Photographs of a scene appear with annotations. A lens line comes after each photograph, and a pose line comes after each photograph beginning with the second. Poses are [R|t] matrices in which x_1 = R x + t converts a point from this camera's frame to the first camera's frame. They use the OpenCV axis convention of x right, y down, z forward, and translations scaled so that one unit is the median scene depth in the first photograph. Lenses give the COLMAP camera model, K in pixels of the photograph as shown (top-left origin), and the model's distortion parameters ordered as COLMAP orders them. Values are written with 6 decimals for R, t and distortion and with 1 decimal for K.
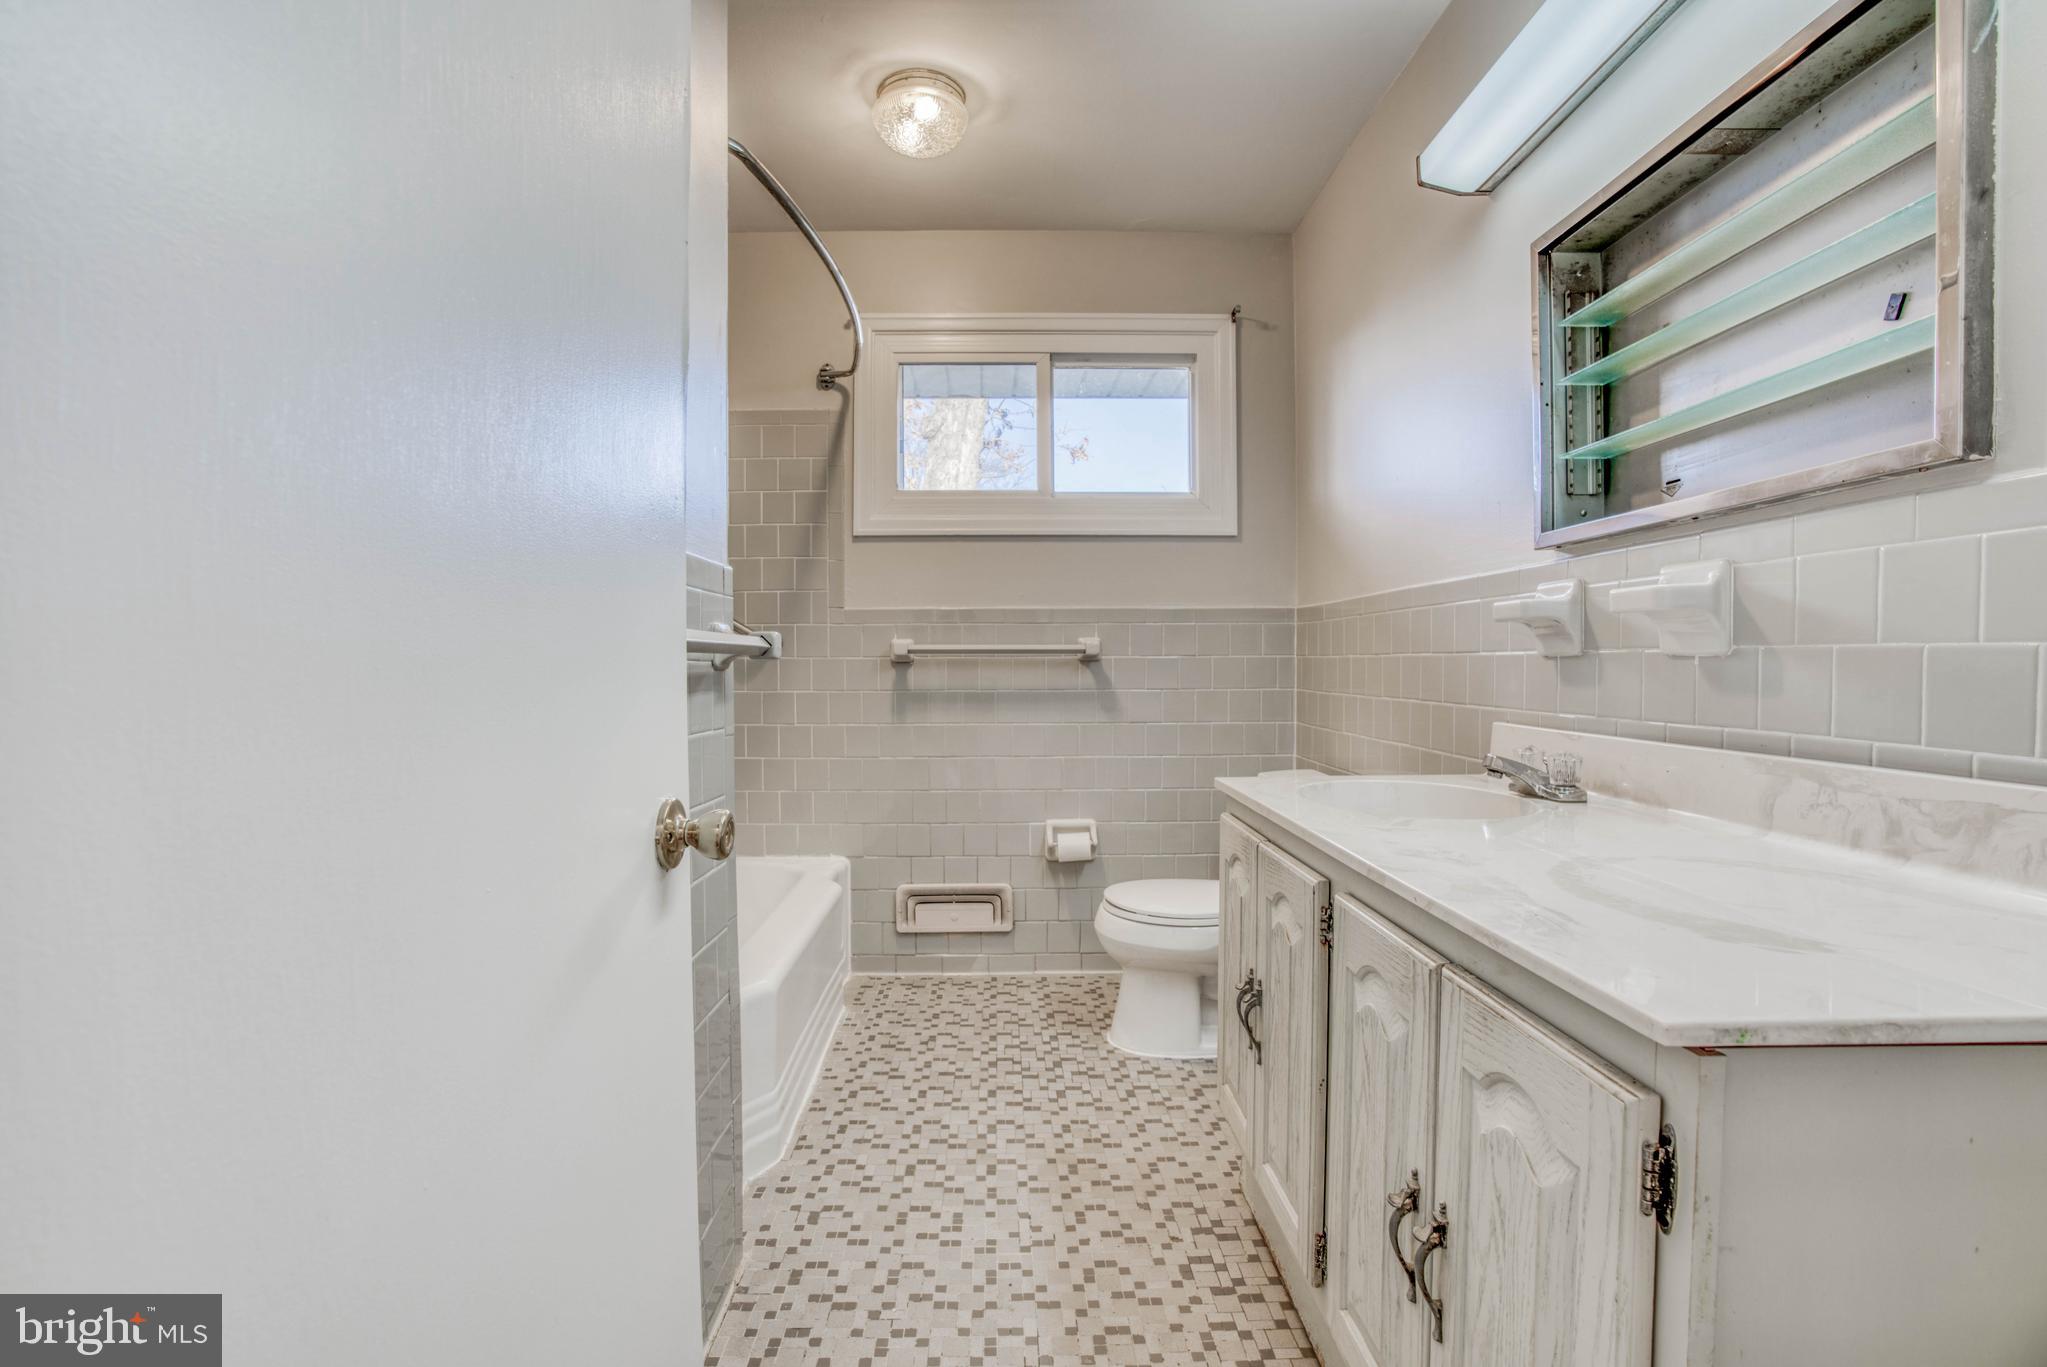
lens RADIAL K [[936.6, 0, 1003.1], [0, 936.6, 678.0], [0, 0, 1]] dist [-0.067353, 0.024183]
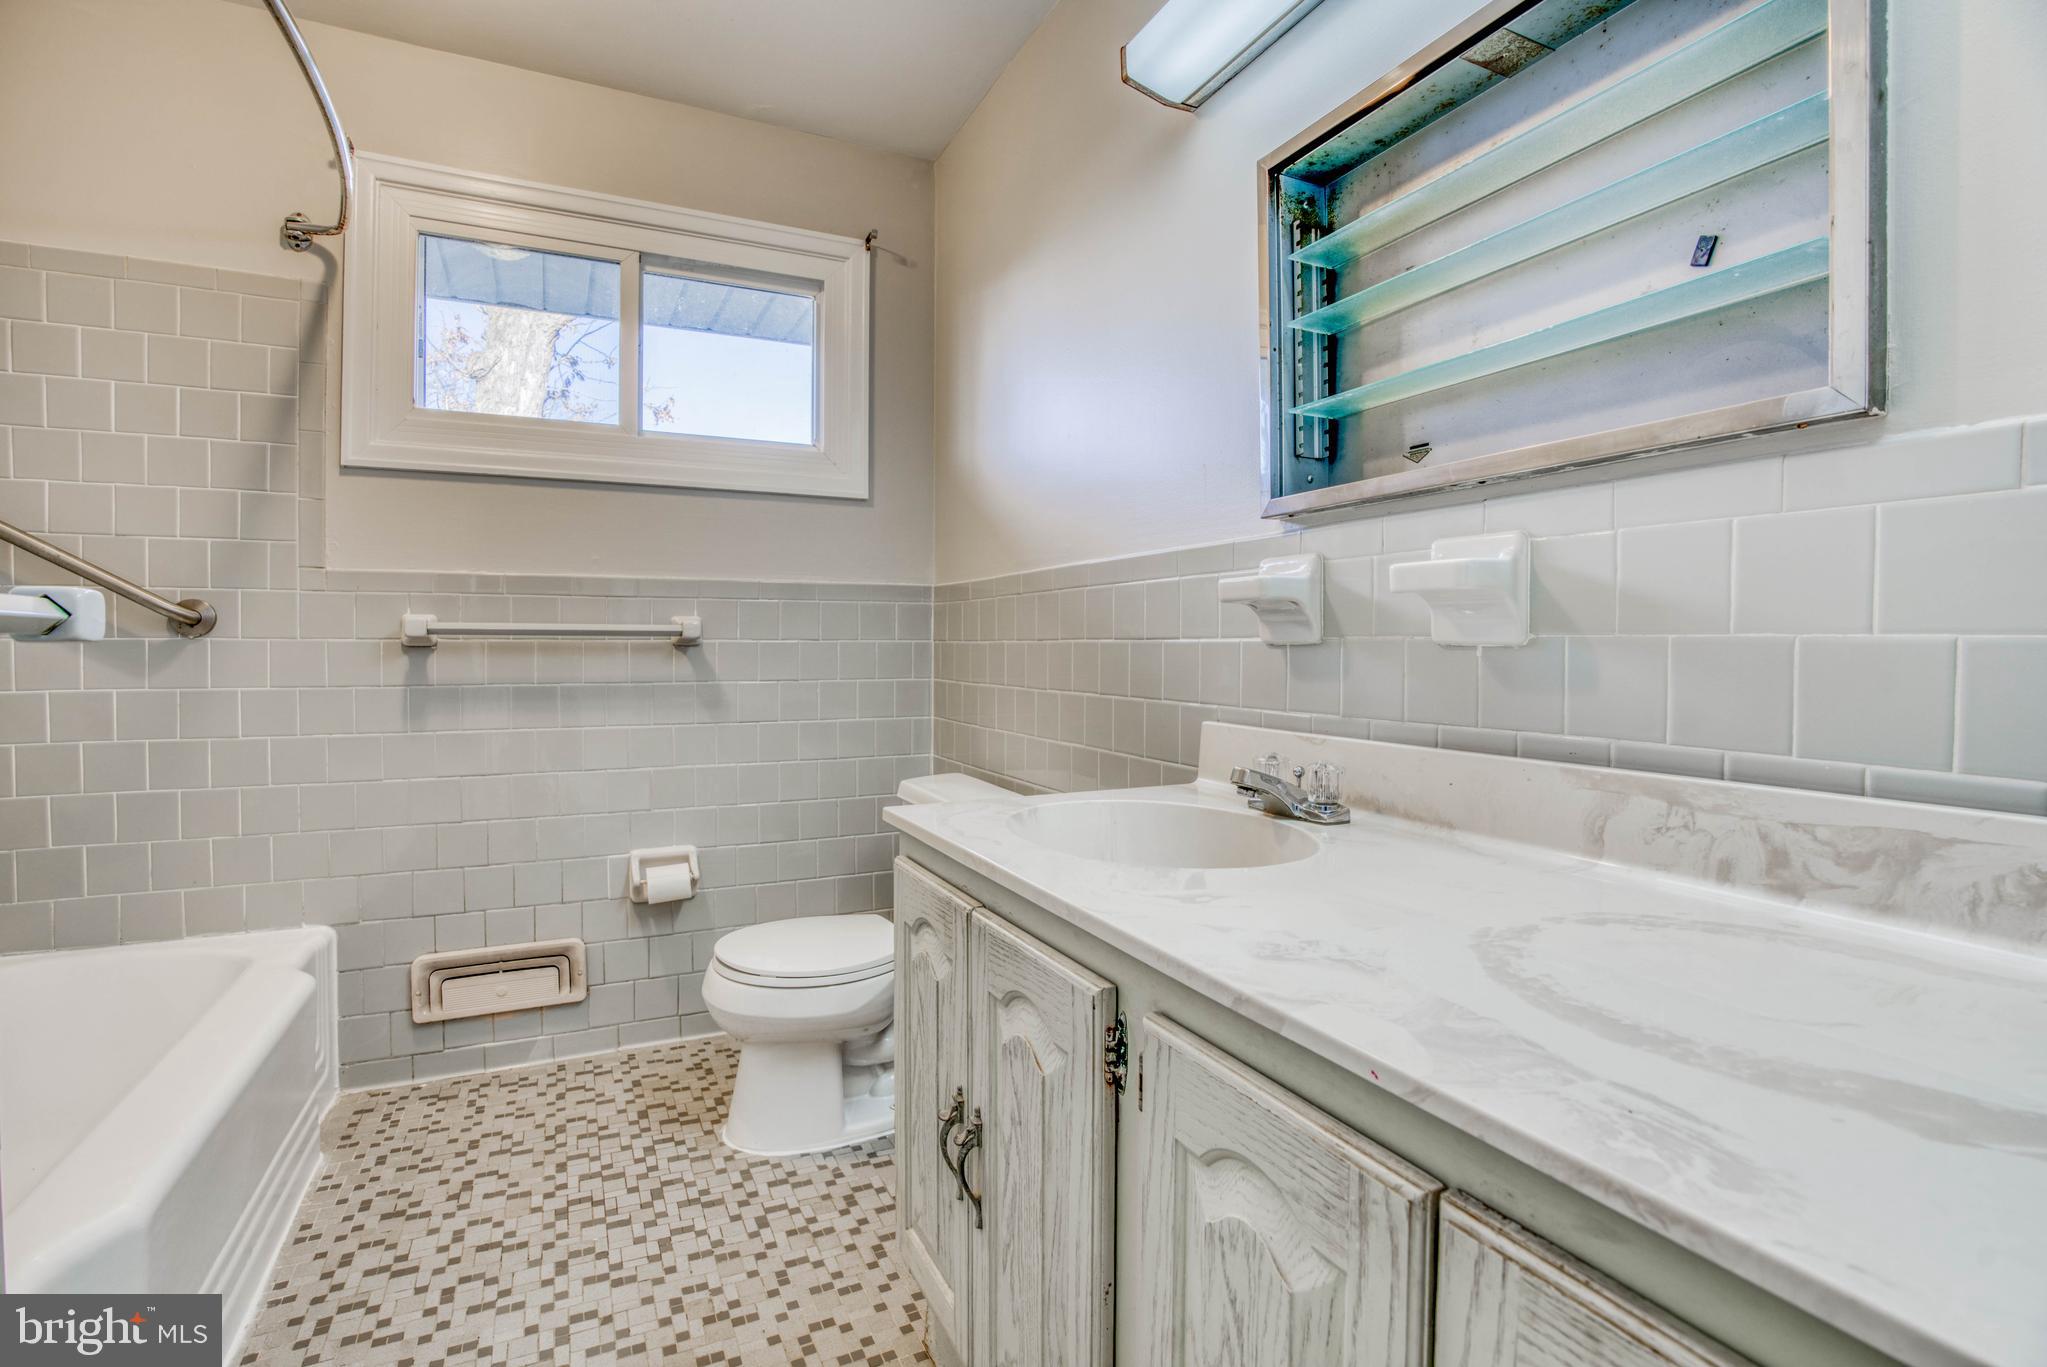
lens RADIAL K [[936.6, 0, 1002.3], [0, 936.6, 657.3], [0, 0, 1]] dist [-0.067353, 0.024183]
pose [[0.905404, 0.000492, 0.424550, -0.000429], [0.001514, 0.999989, -0.004389, -0.004745], [-0.424548, 0.004617, 0.905394, 0.178832]]
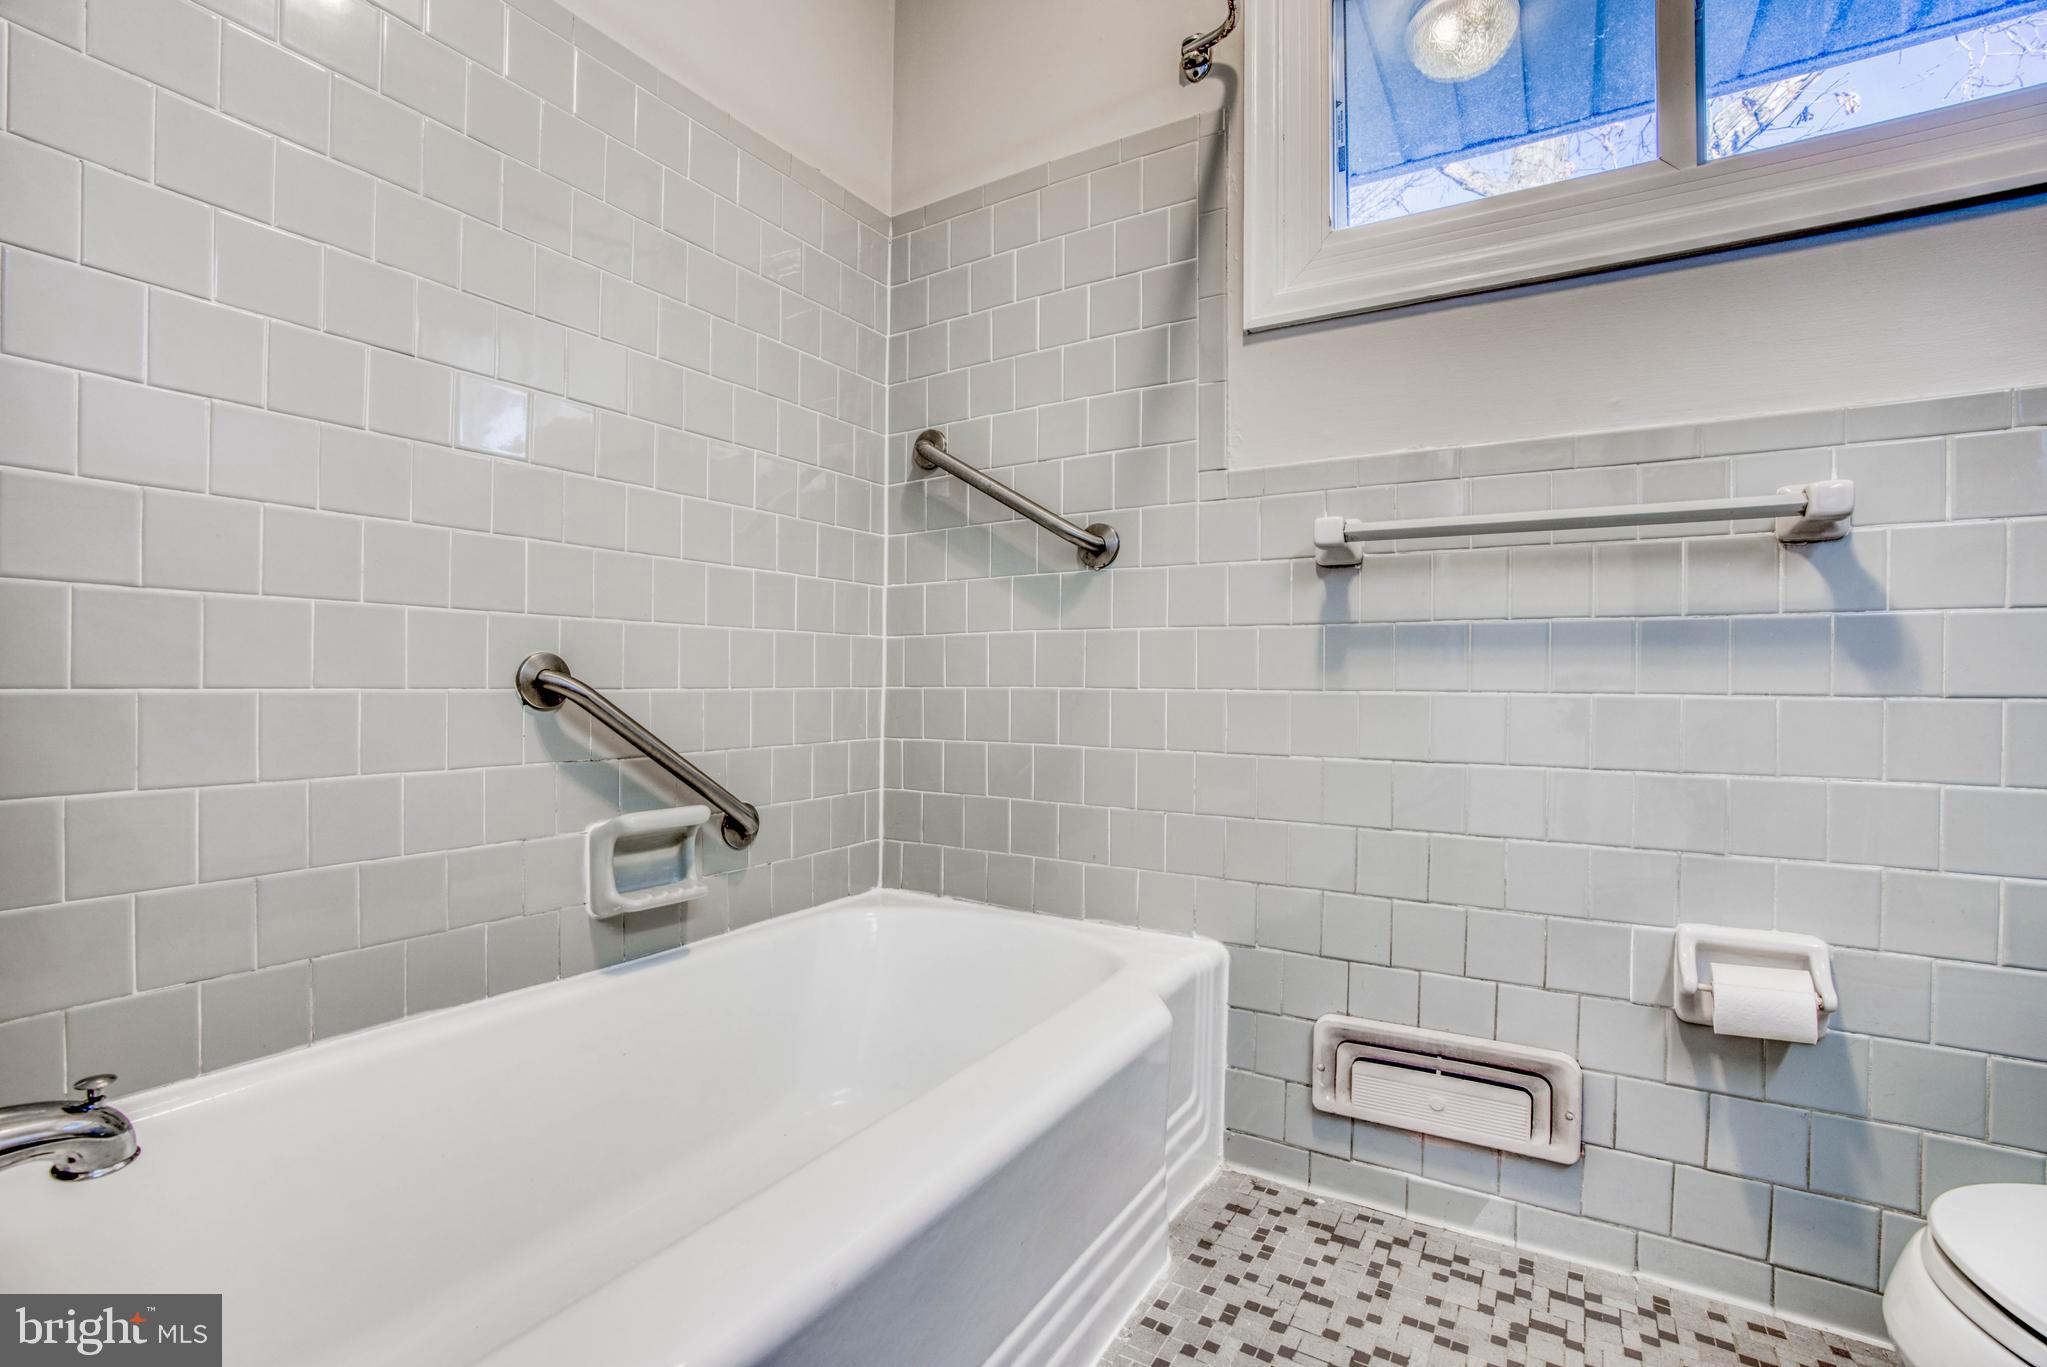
lens RADIAL K [[936.6, 0, 1004.1], [0, 936.6, 687.0], [0, 0, 1]] dist [-0.067353, 0.024183]
pose [[0.846192, 0.013569, -0.532705, 0.005230], [-0.020122, 0.999776, -0.006496, 0.055656], [0.532498, 0.016216, 0.846276, 0.503226]]
